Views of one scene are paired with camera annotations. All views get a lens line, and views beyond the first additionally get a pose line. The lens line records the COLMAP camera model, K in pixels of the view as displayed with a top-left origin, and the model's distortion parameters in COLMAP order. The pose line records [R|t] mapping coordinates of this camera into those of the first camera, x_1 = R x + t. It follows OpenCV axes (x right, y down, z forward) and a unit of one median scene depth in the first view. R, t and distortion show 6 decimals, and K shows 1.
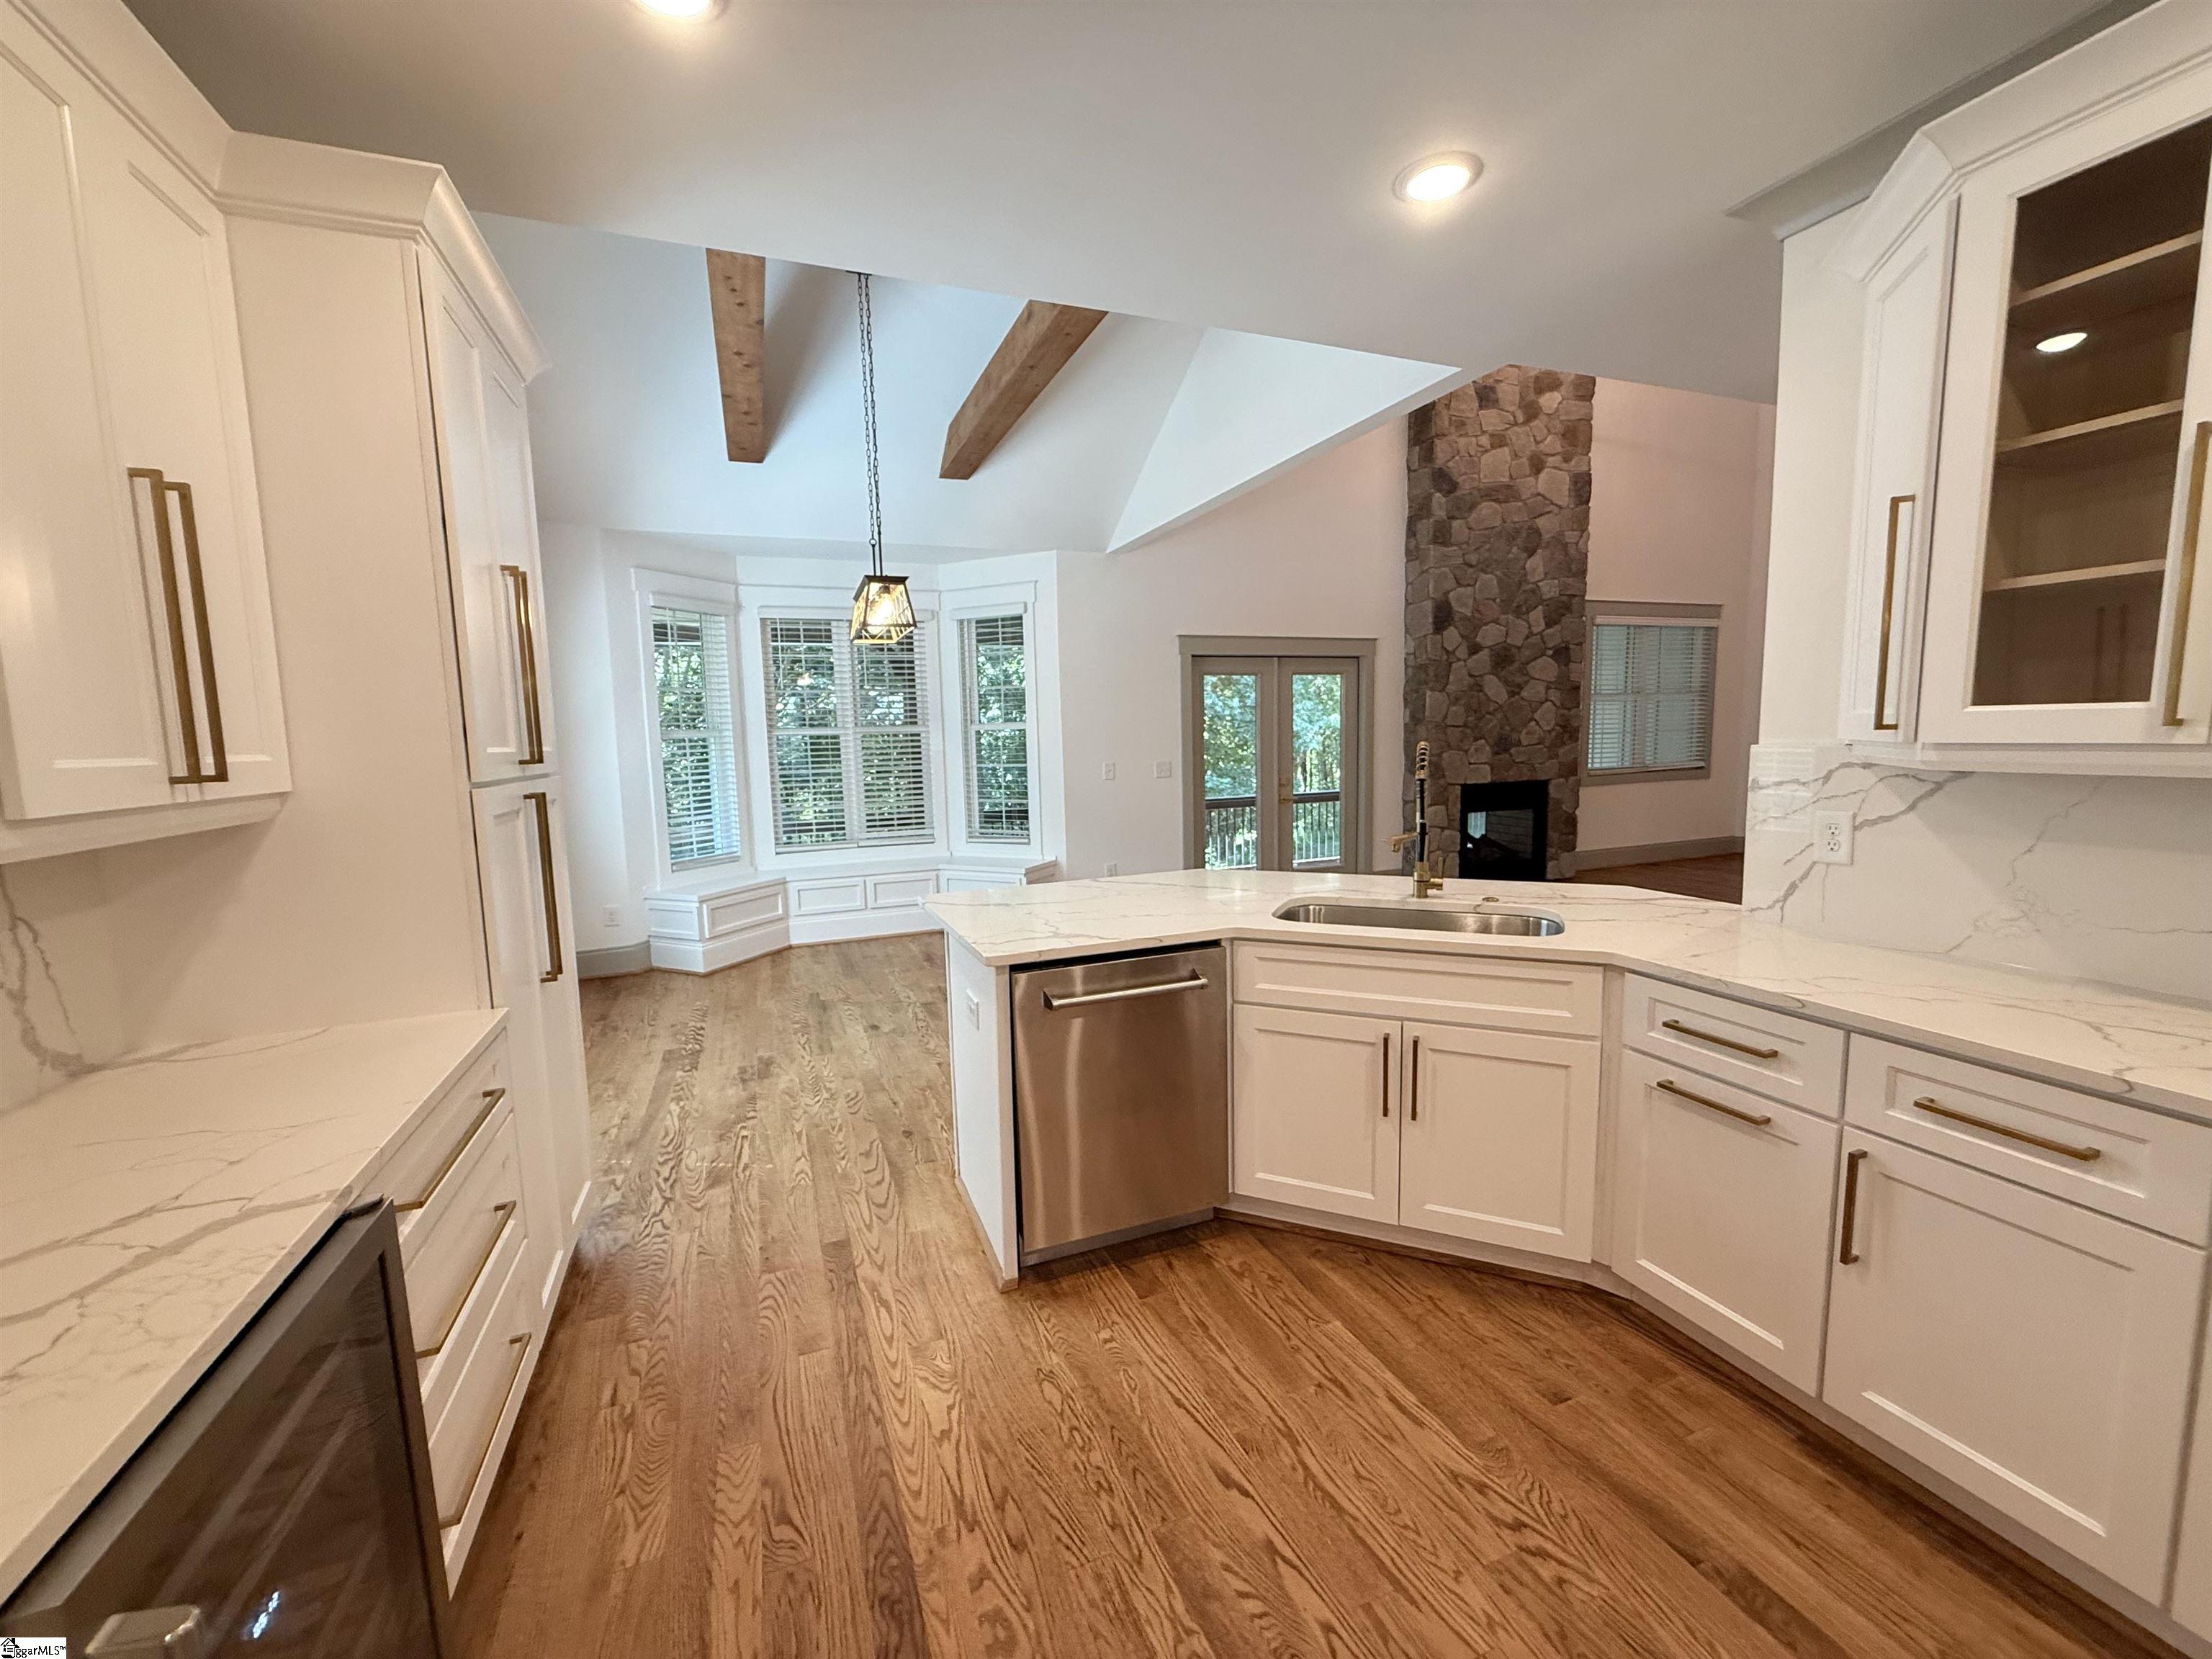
lens RADIAL K [[883.2, 0, 1100.6], [0, 883.2, 832.2], [0, 0, 1]] dist [-0.000916, 0.000354]
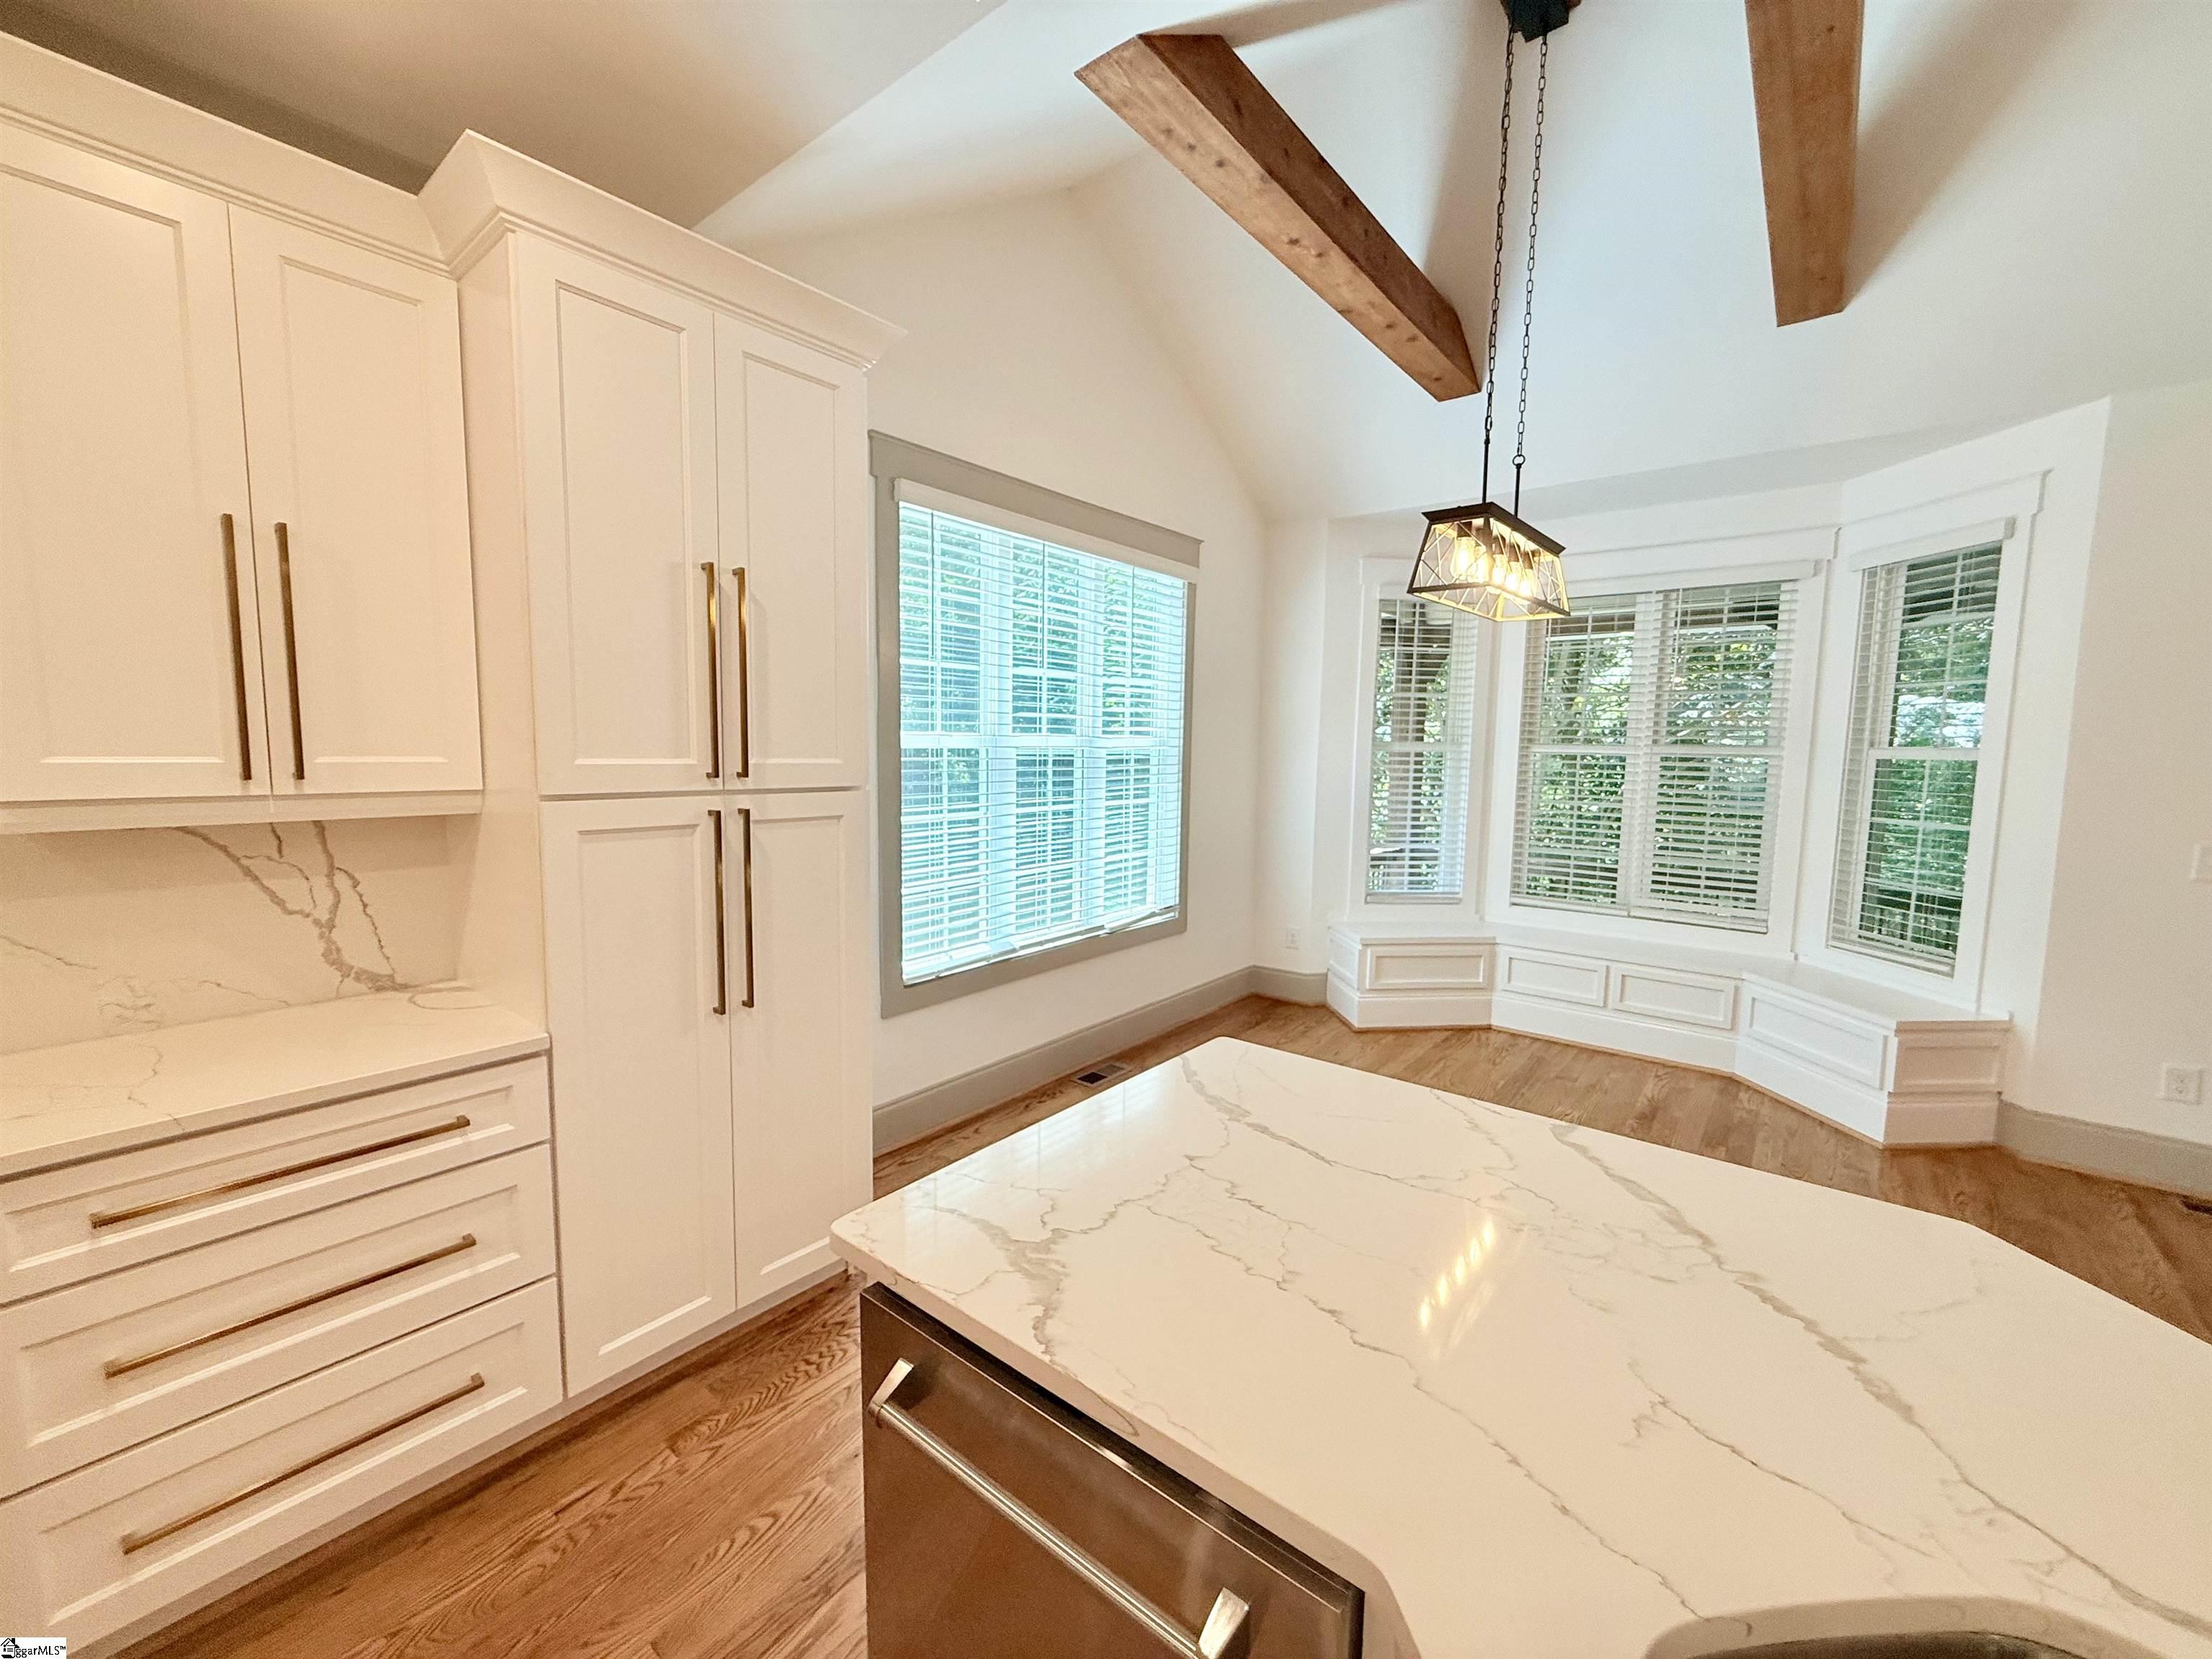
lens RADIAL K [[883.2, 0, 1099.0], [0, 883.2, 830.0], [0, 0, 1]] dist [-0.000916, 0.000354]
pose [[0.493643, 0.118211, -0.861593, 0.106230], [-0.126555, 0.989937, 0.063312, -0.039738], [0.860407, 0.077786, 0.503636, 0.265263]]
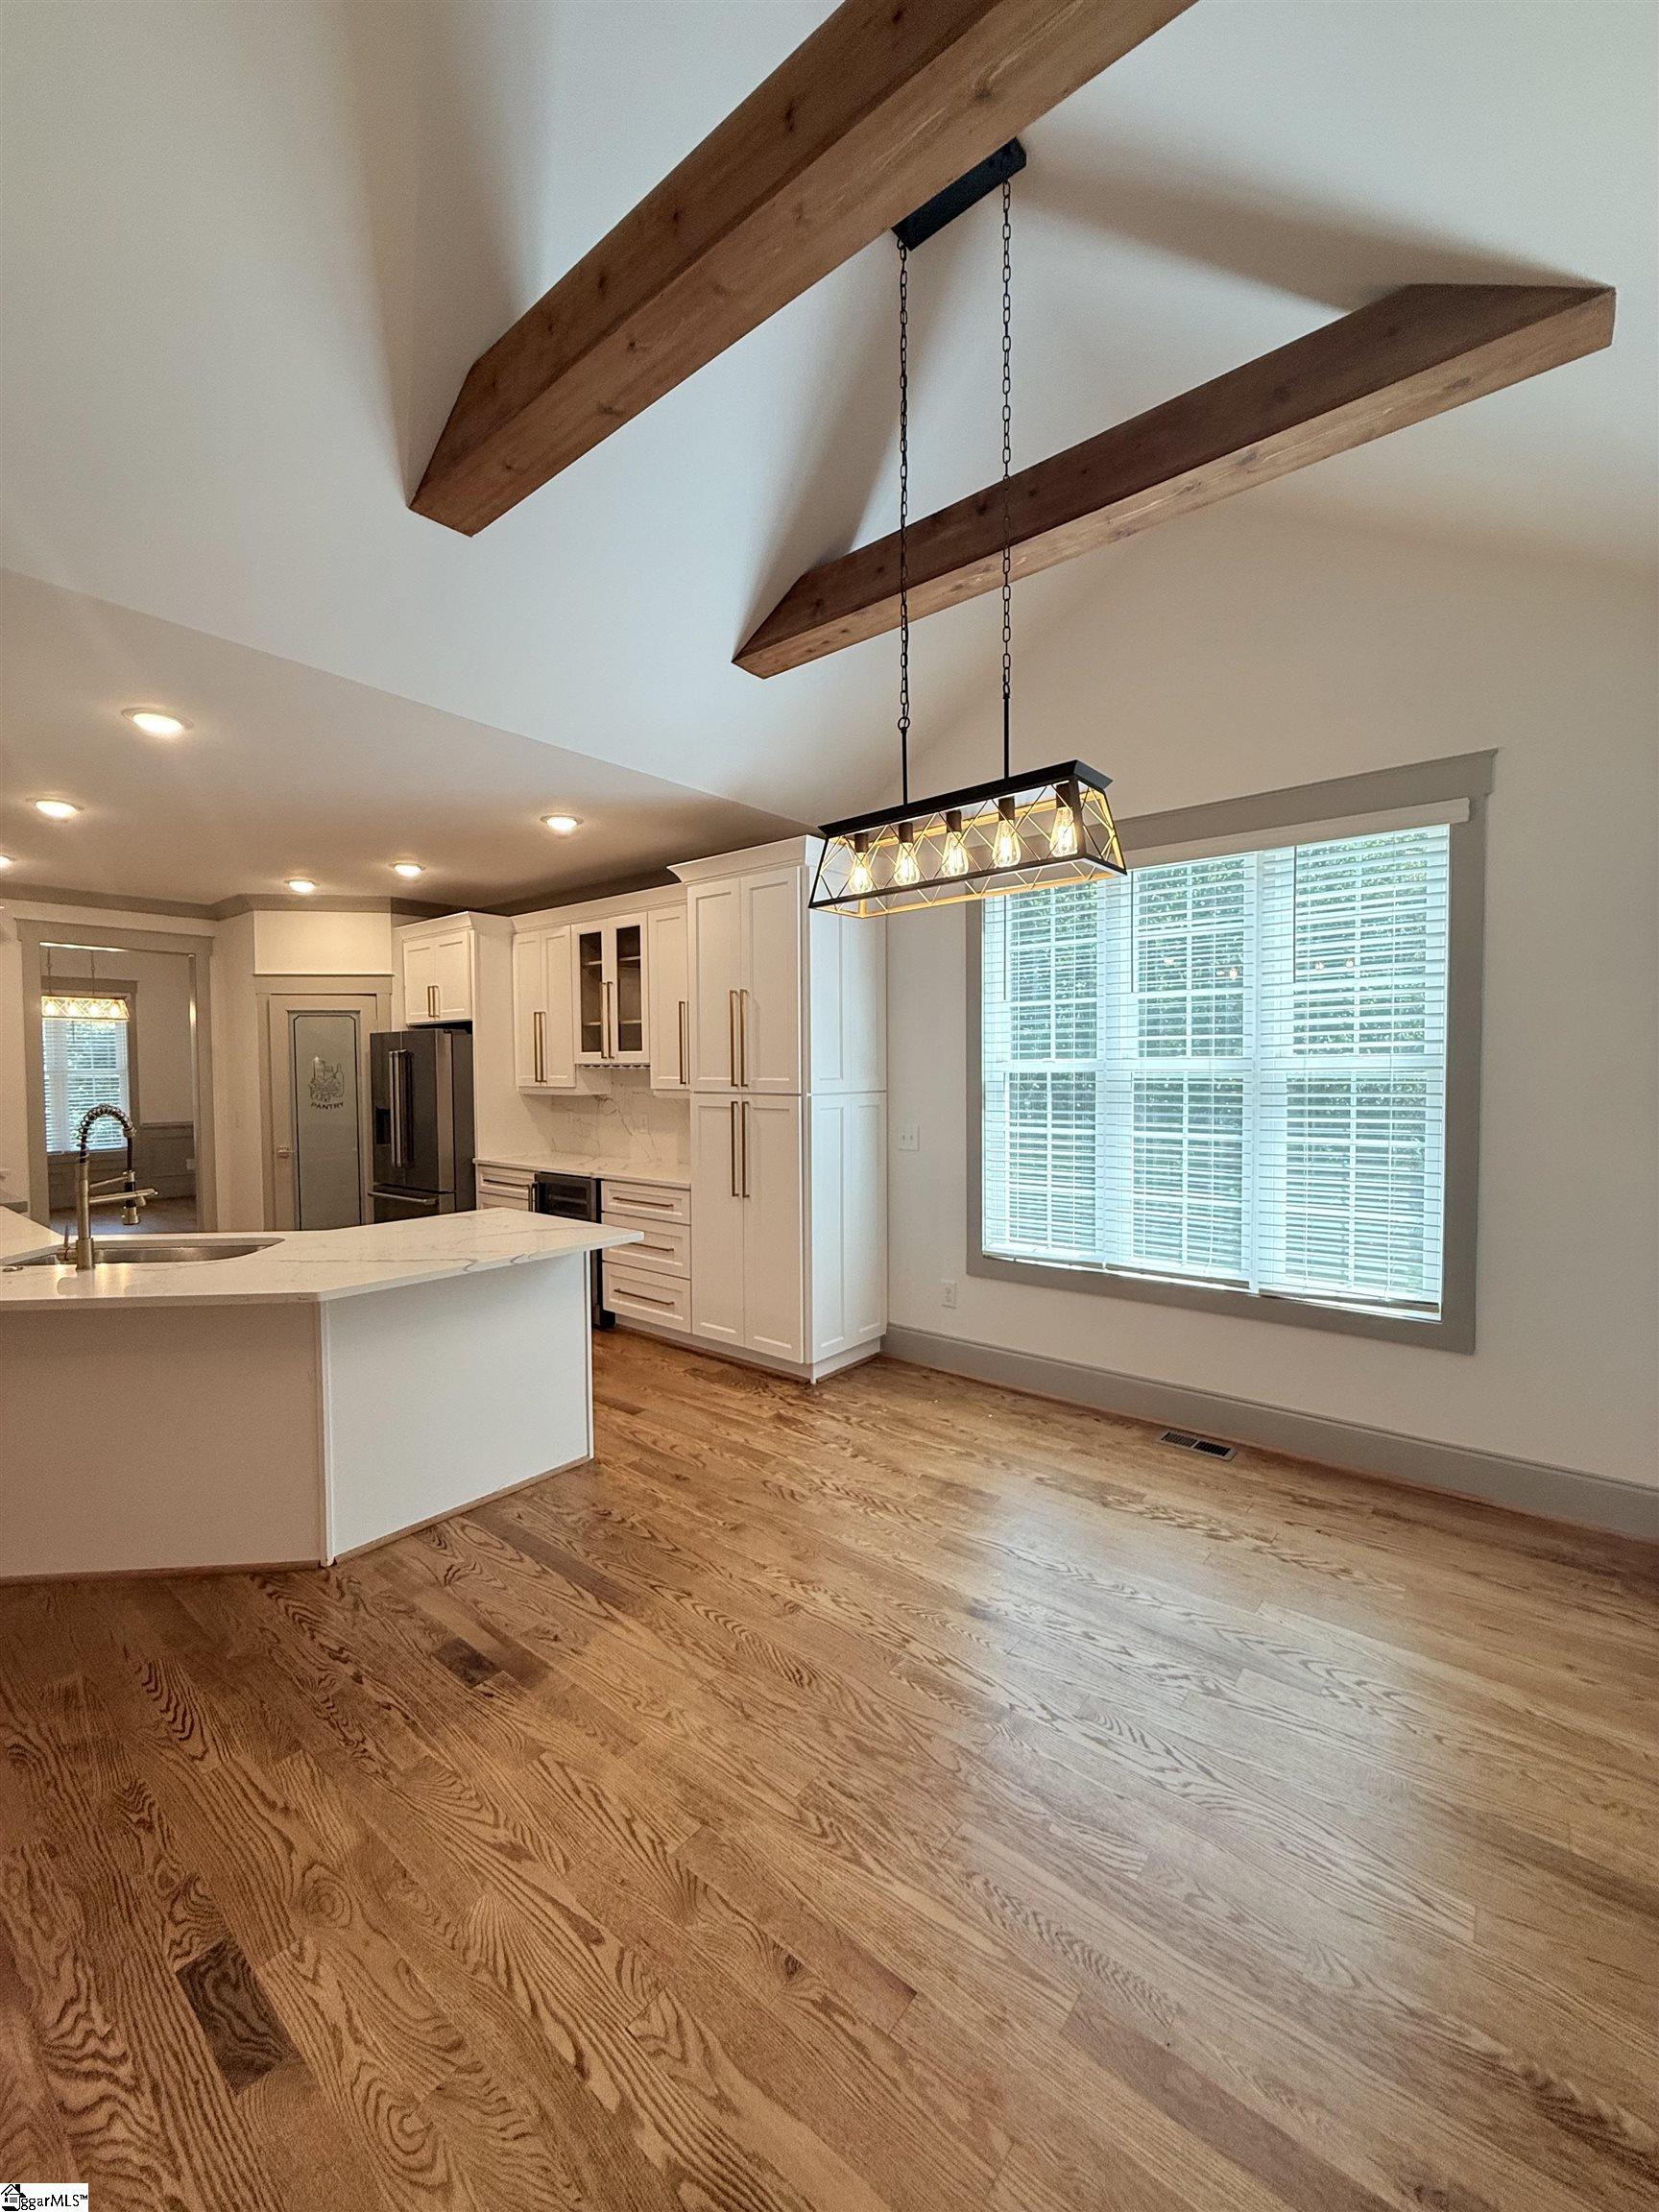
lens RADIAL K [[883.2, 0, 830.5], [0, 883.2, 1100.2], [0, 0, 1]] dist [-0.000916, 0.000354]
pose [[-0.867488, 0.049982, -0.494940, 0.048588], [-0.028059, 0.988439, 0.148997, -0.106071], [0.496666, 0.143141, -0.856057, 0.852797]]
